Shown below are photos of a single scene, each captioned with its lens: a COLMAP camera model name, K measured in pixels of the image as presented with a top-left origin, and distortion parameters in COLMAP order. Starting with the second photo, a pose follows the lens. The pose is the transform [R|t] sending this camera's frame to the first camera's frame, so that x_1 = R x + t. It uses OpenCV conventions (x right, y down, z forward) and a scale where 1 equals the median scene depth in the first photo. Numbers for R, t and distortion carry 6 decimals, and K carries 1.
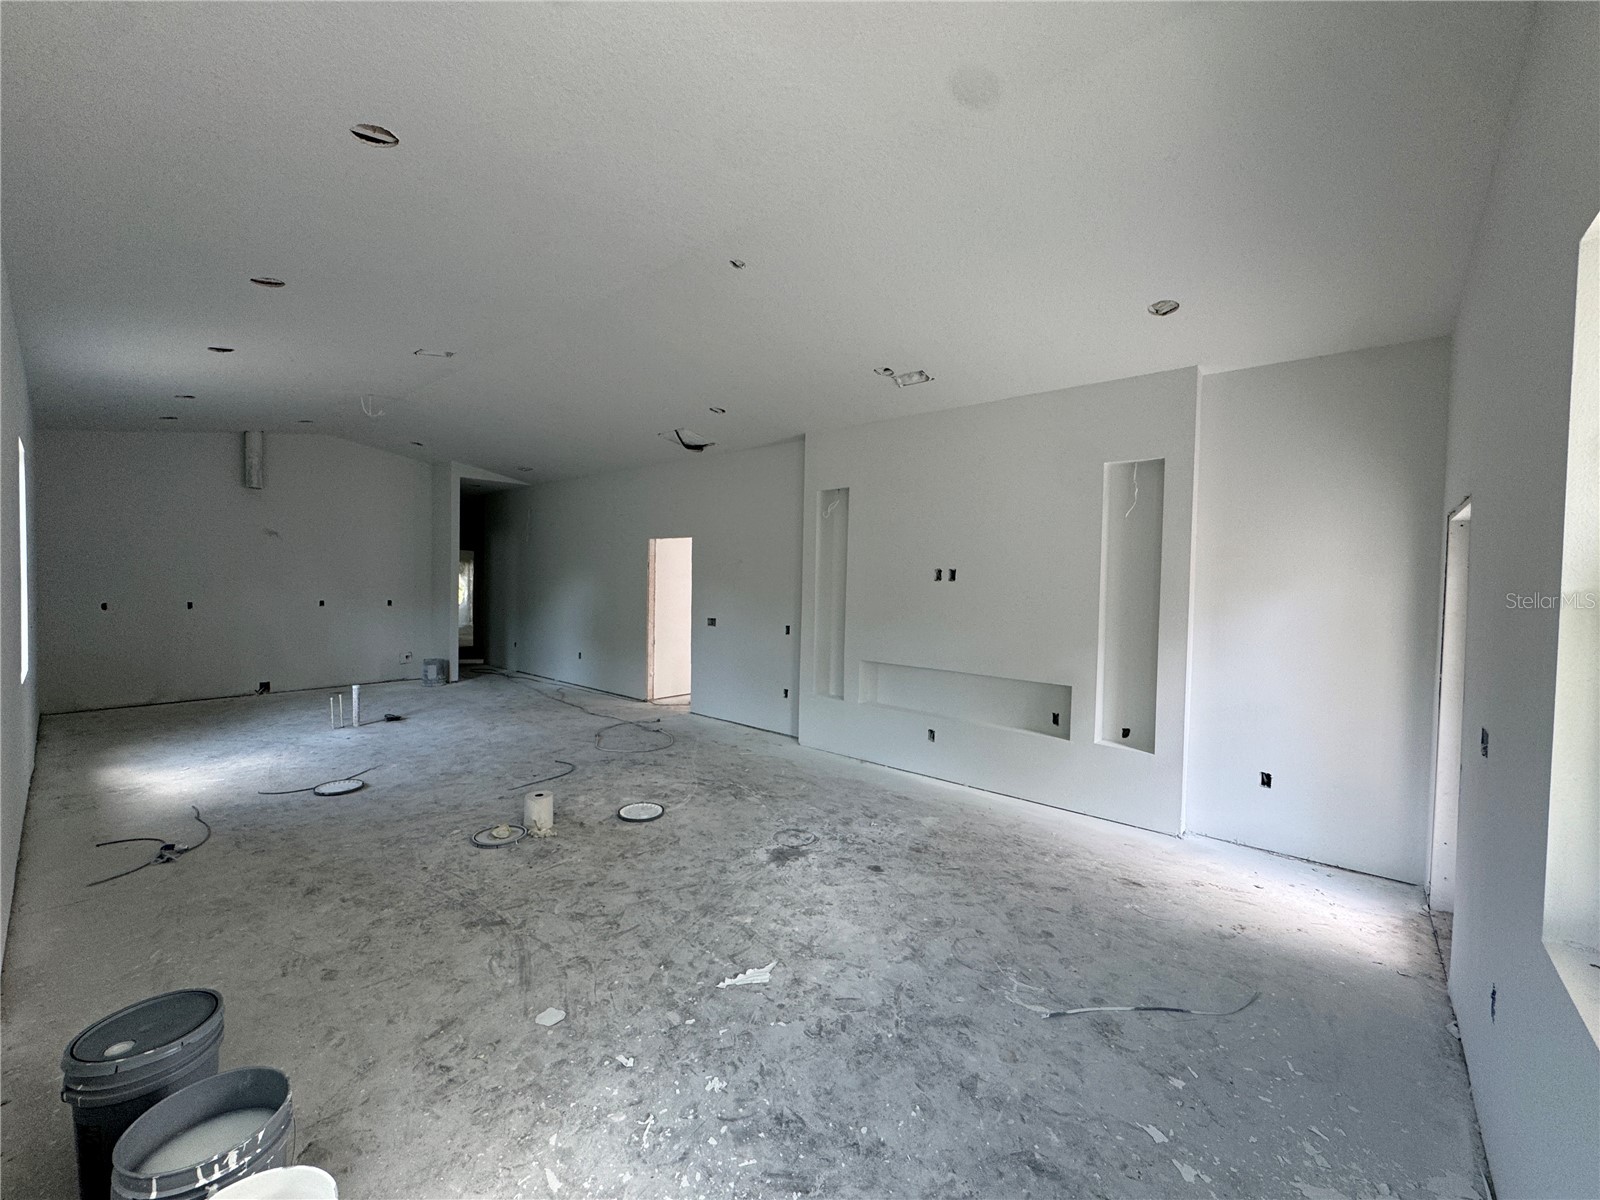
lens RADIAL K [[643.9, 0, 800.0], [0, 643.9, 600.0], [0, 0, 1]] dist [0.000225, 0.000026]
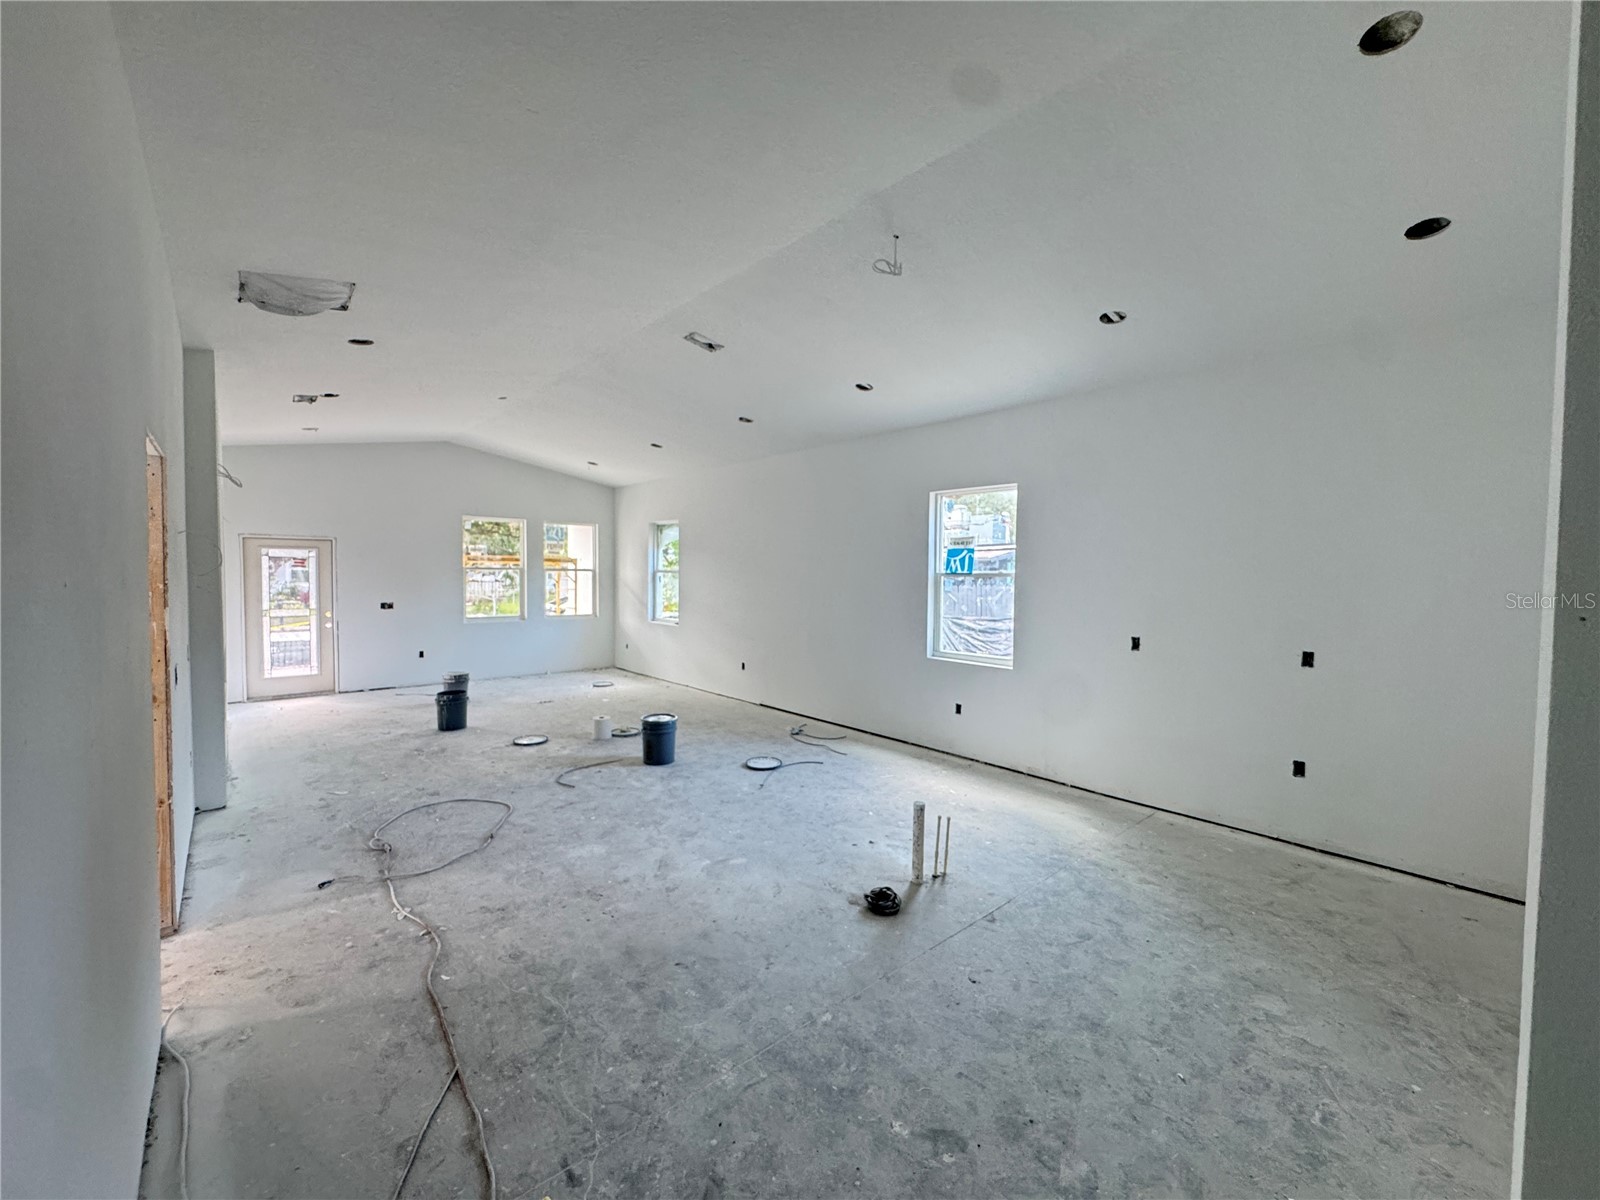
lens RADIAL K [[643.9, 0, 800.0], [0, 643.9, 600.0], [0, 0, 1]] dist [0.000225, 0.000026]
pose [[-0.991057, -0.038526, 0.127759, -0.796676], [-0.028784, 0.996597, 0.077242, -0.079133], [-0.130300, 0.072873, -0.988793, 1.833147]]
